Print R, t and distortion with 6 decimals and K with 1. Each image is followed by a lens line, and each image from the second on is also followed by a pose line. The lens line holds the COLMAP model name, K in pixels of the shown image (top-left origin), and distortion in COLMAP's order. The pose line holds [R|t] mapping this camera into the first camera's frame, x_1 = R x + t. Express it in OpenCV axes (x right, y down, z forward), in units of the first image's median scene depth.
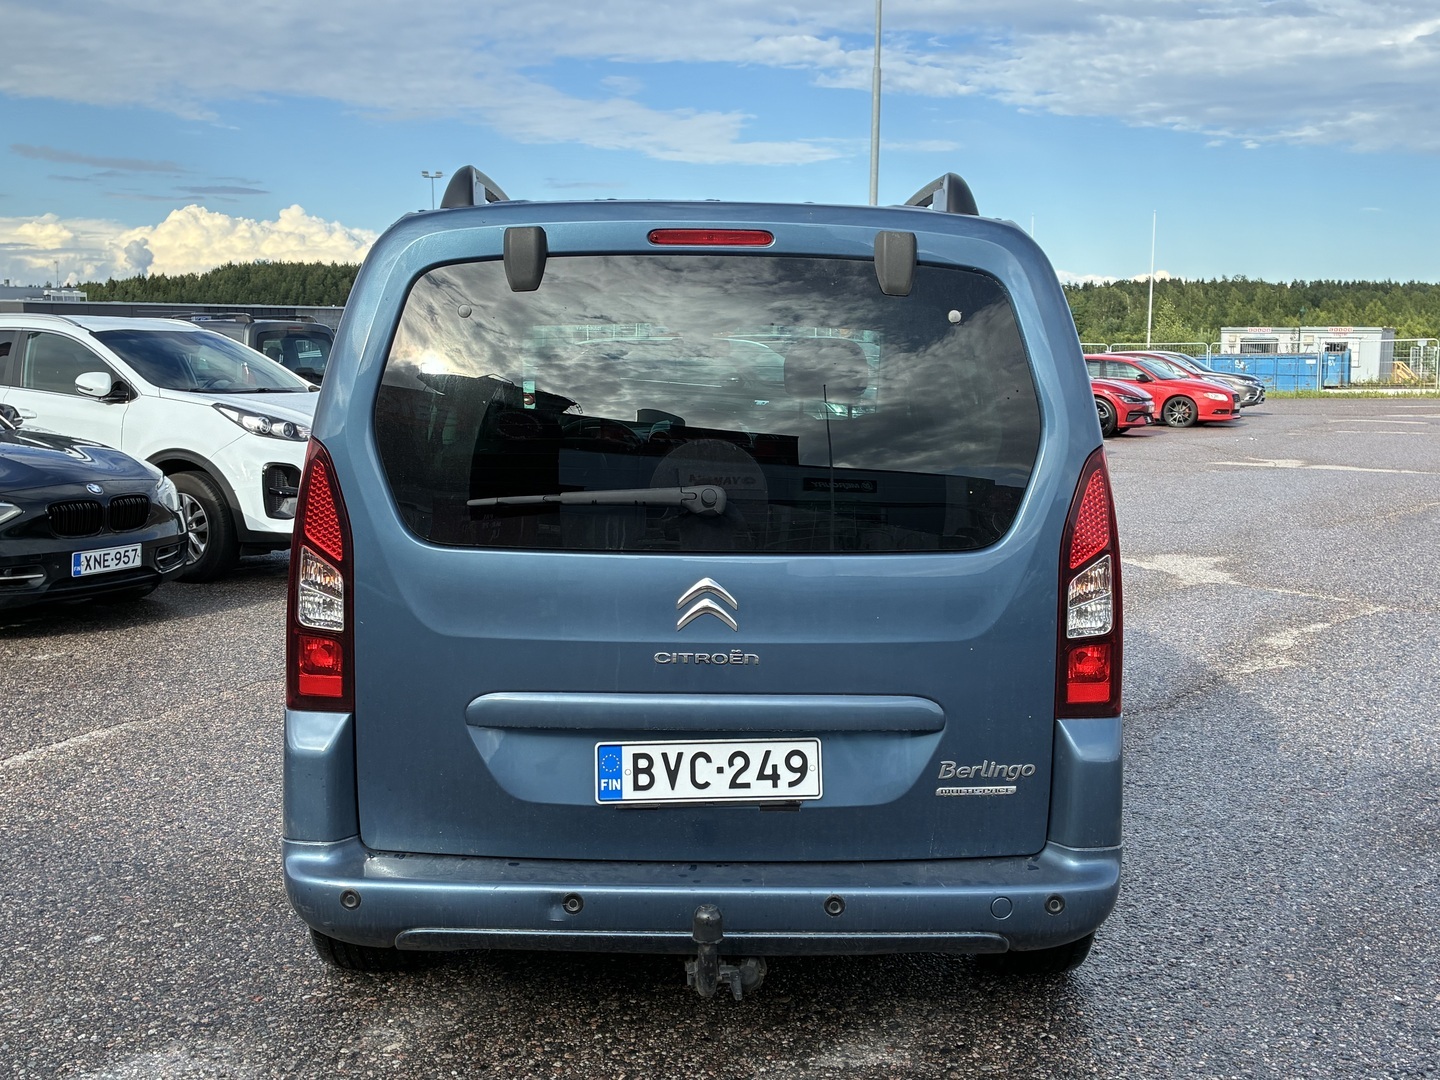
lens RADIAL K [[1596.1, 0, 715.1], [0, 1596.1, 537.9], [0, 0, 1]] dist [0.062820, -0.011762]
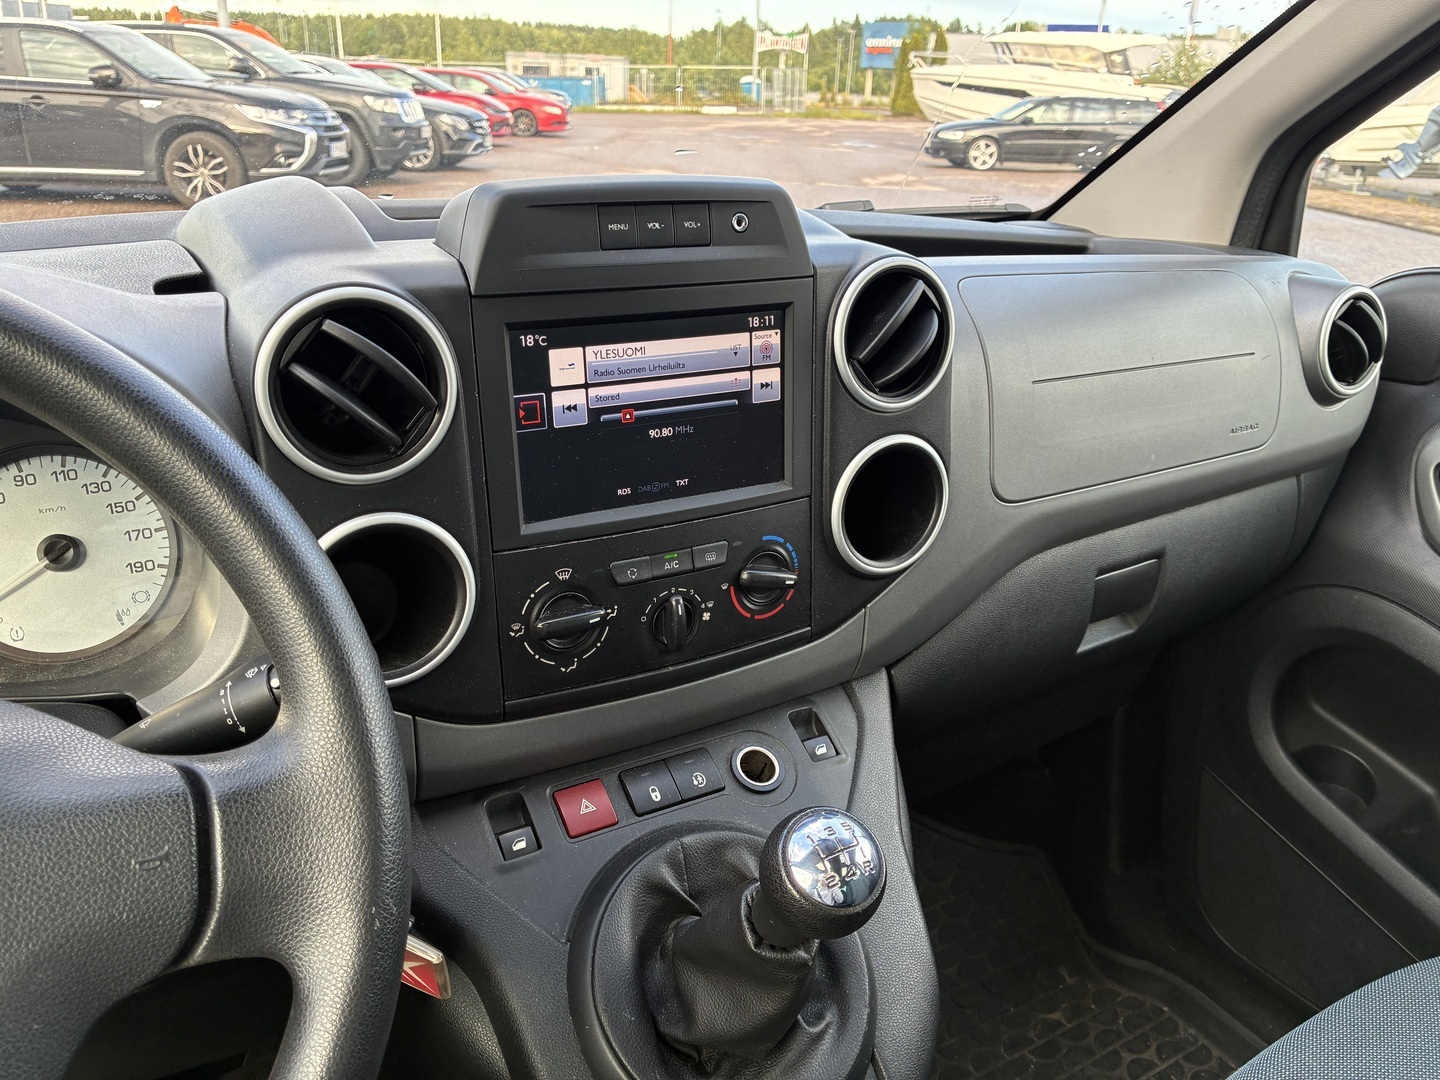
lens RADIAL K [[1085.3, 0, 712.6], [0, 1085.3, 536.9], [0, 0, 1]] dist [0.092456, -0.133458]
pose [[0.873290, -0.172888, 0.455494, -0.085724], [0.039531, 0.956981, 0.287444, -0.130656], [-0.485595, -0.233015, 0.842556, 1.682042]]
